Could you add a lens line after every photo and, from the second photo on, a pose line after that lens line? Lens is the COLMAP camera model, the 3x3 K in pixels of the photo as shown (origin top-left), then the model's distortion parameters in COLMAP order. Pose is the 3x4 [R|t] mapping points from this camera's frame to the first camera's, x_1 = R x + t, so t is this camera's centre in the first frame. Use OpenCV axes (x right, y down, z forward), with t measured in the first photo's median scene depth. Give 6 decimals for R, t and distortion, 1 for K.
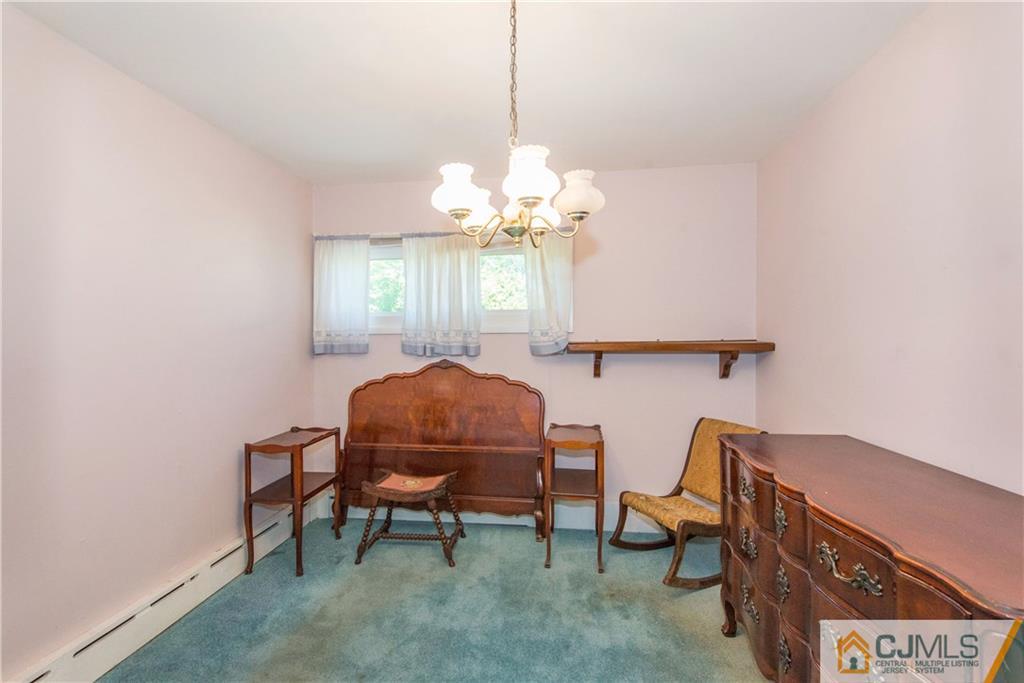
lens RADIAL K [[420.7, 0, 509.2], [0, 420.7, 331.5], [0, 0, 1]] dist [0.019490, -0.000049]
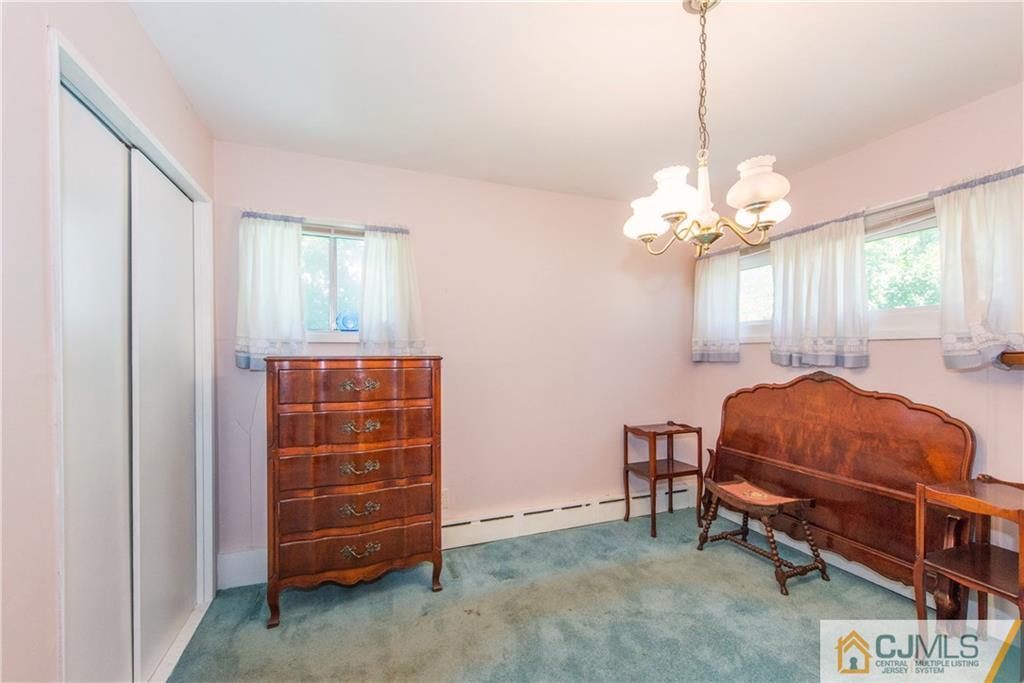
lens RADIAL K [[400.7, 0, 510.0], [0, 400.7, 343.6], [0, 0, 1]] dist [0.001373, -0.000157]
pose [[0.495894, -0.012556, -0.868292, 0.266542], [0.010115, 0.999911, -0.008682, 0.011109], [0.868324, -0.004478, 0.495977, 0.044622]]
